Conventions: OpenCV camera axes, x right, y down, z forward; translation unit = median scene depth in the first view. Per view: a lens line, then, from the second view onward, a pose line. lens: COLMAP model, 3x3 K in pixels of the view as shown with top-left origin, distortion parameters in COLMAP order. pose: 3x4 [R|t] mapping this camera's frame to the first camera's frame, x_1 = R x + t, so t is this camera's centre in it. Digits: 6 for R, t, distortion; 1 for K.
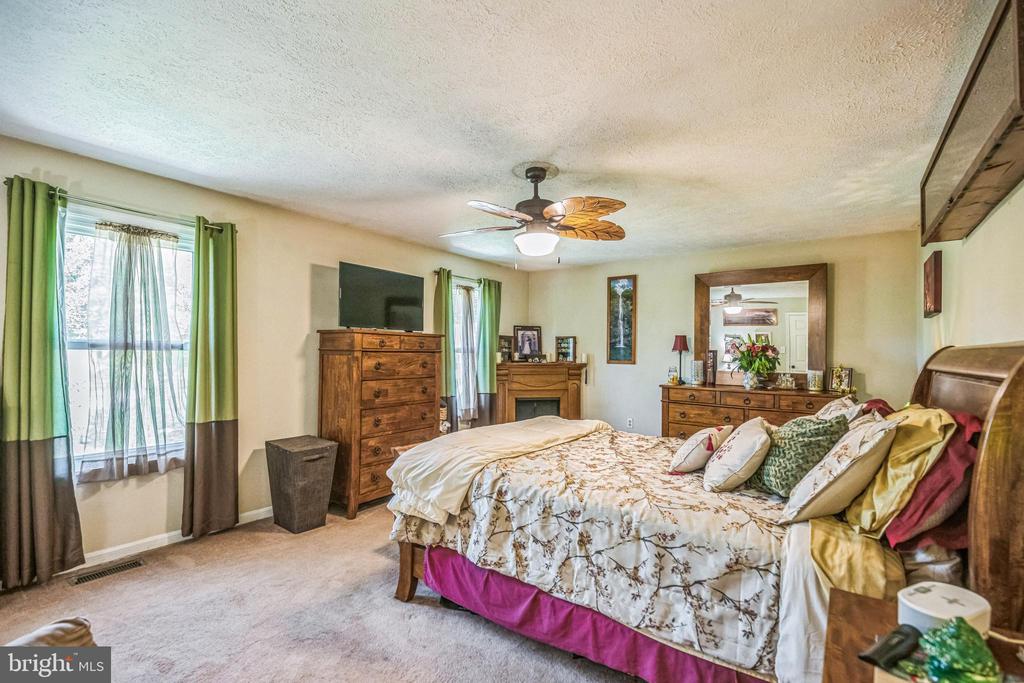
lens RADIAL K [[456.2, 0, 512.9], [0, 456.2, 373.2], [0, 0, 1]] dist [-0.000601, -0.000042]
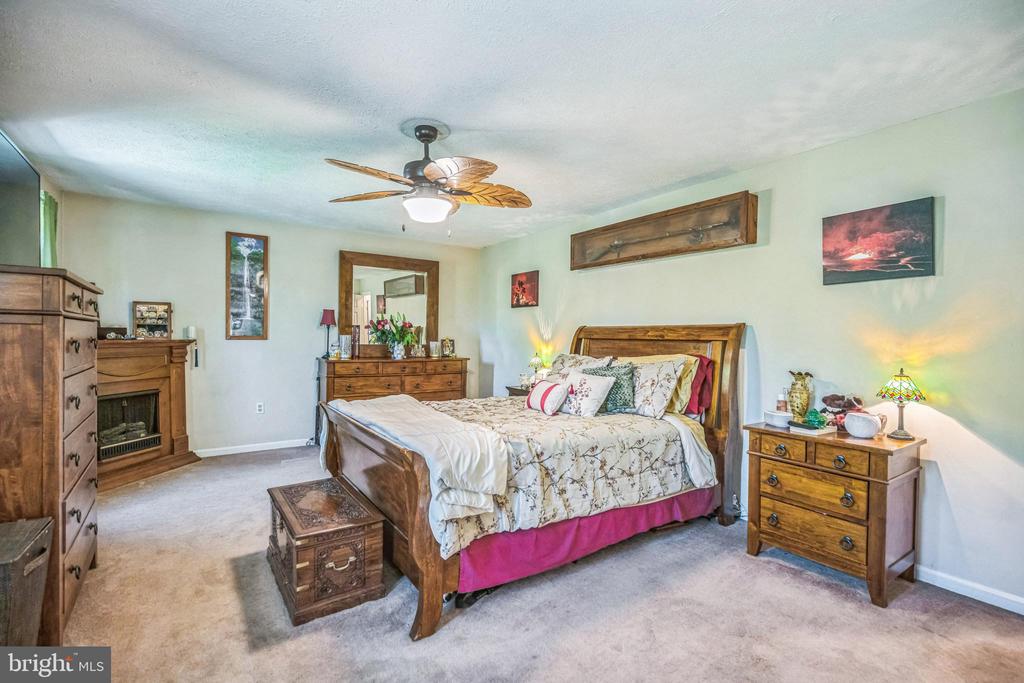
lens RADIAL K [[460.1, 0, 513.9], [0, 460.1, 369.4], [0, 0, 1]] dist [0.002332, 0.000135]
pose [[0.350233, -0.073774, 0.933753, -0.971627], [0.032305, 0.997252, 0.066674, -0.016301], [-0.936106, 0.006814, 0.351653, 0.612851]]
